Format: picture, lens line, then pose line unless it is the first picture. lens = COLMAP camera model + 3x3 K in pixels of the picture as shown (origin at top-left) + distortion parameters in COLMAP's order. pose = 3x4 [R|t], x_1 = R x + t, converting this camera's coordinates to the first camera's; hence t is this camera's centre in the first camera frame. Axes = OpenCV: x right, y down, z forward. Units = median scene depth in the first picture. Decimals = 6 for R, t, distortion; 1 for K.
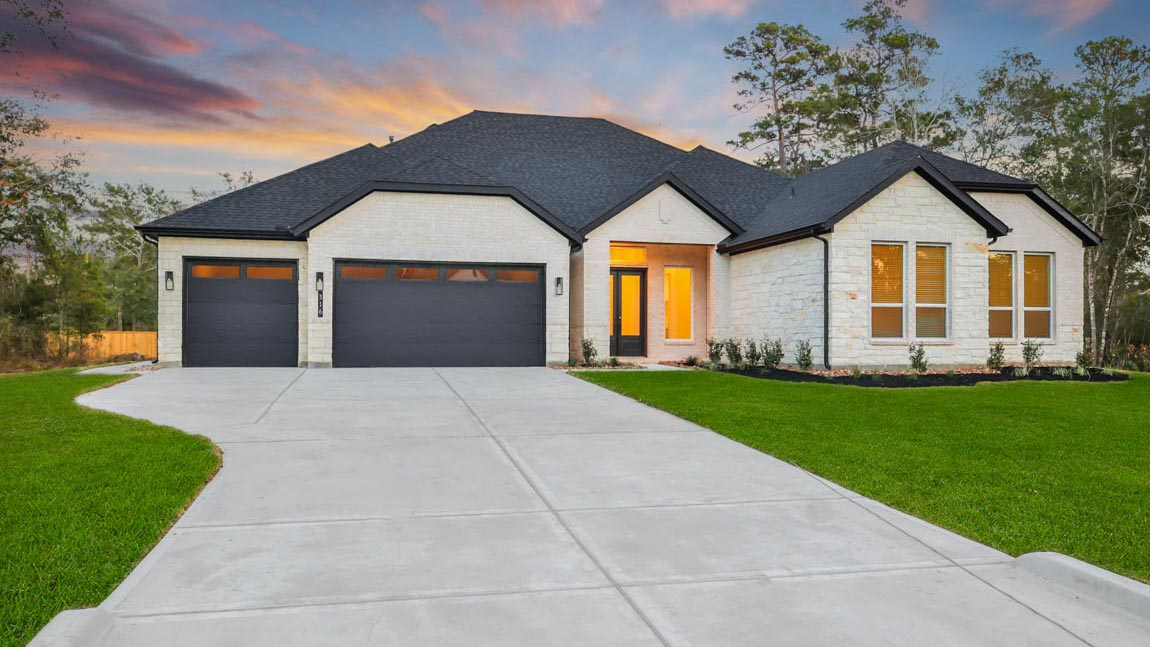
lens RADIAL K [[810.3, 0, 557.6], [0, 810.3, 327.2], [0, 0, 1]] dist [-0.000323, 0.000517]
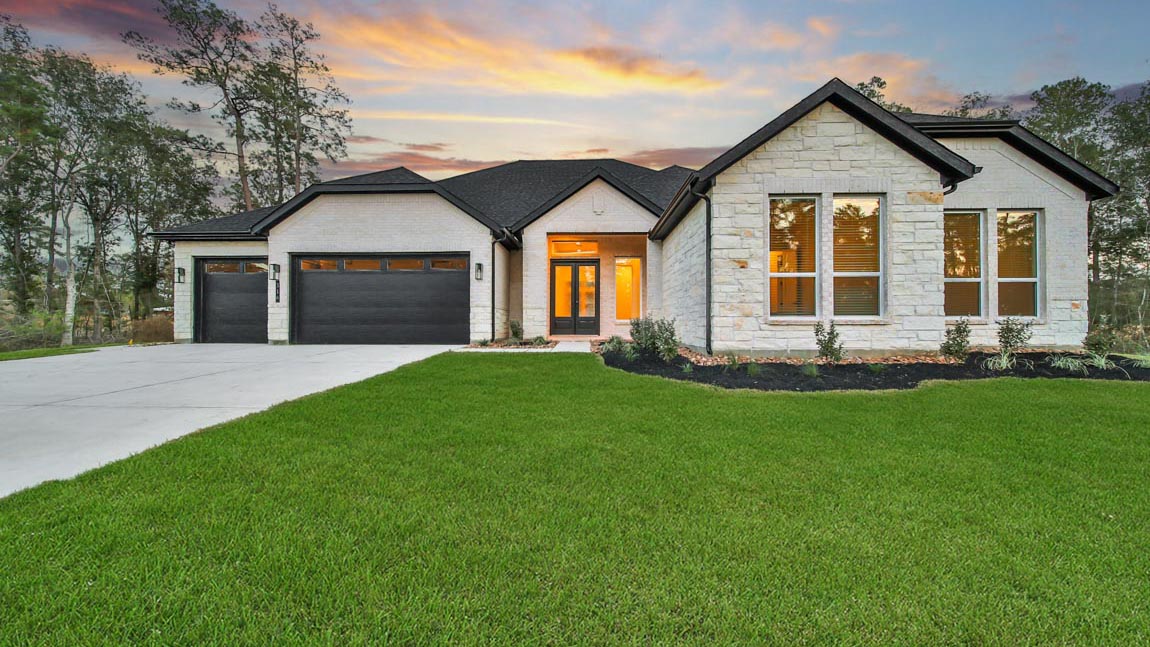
lens RADIAL K [[413.0, 0, 580.4], [0, 413.0, 317.1], [0, 0, 1]] dist [-0.000979, -0.002031]
pose [[0.968914, -0.006321, -0.247315, 0.283845], [0.007446, 0.999966, 0.003615, 0.010257], [0.247284, -0.005344, 0.968928, 0.517565]]
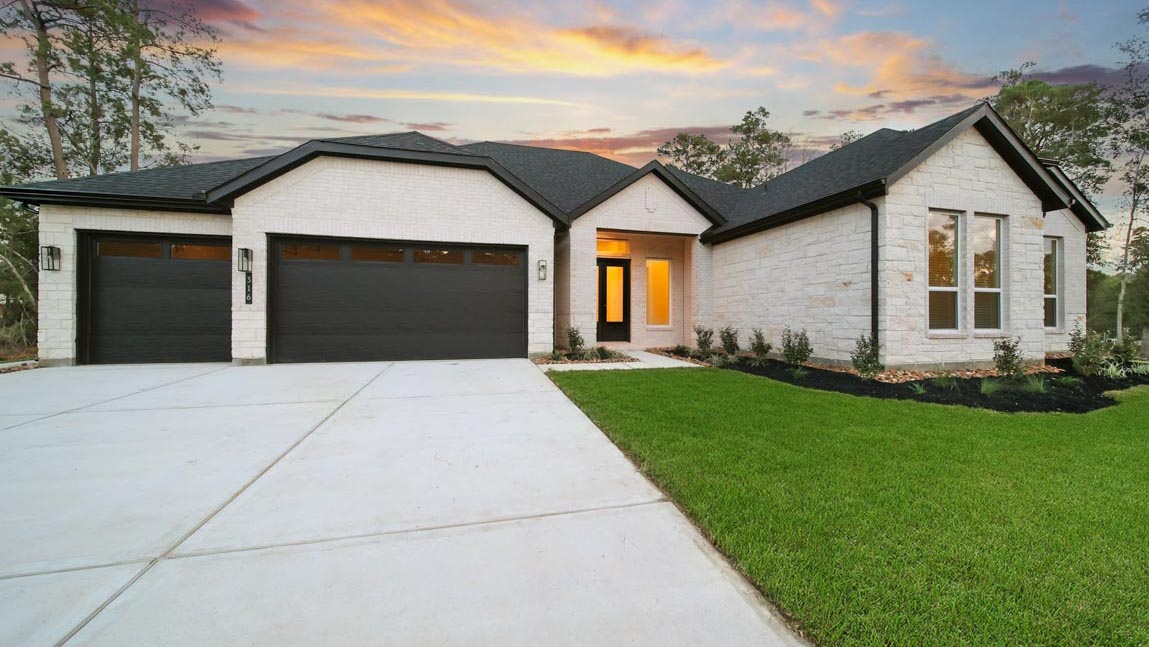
lens RADIAL K [[412.6, 0, 579.9], [0, 412.6, 317.1], [0, 0, 1]] dist [-0.000979, -0.002031]
pose [[0.999205, -0.000822, 0.039867, 0.026818], [0.000280, 0.999907, 0.013605, -0.004640], [-0.039875, -0.013583, 0.999112, 0.561138]]
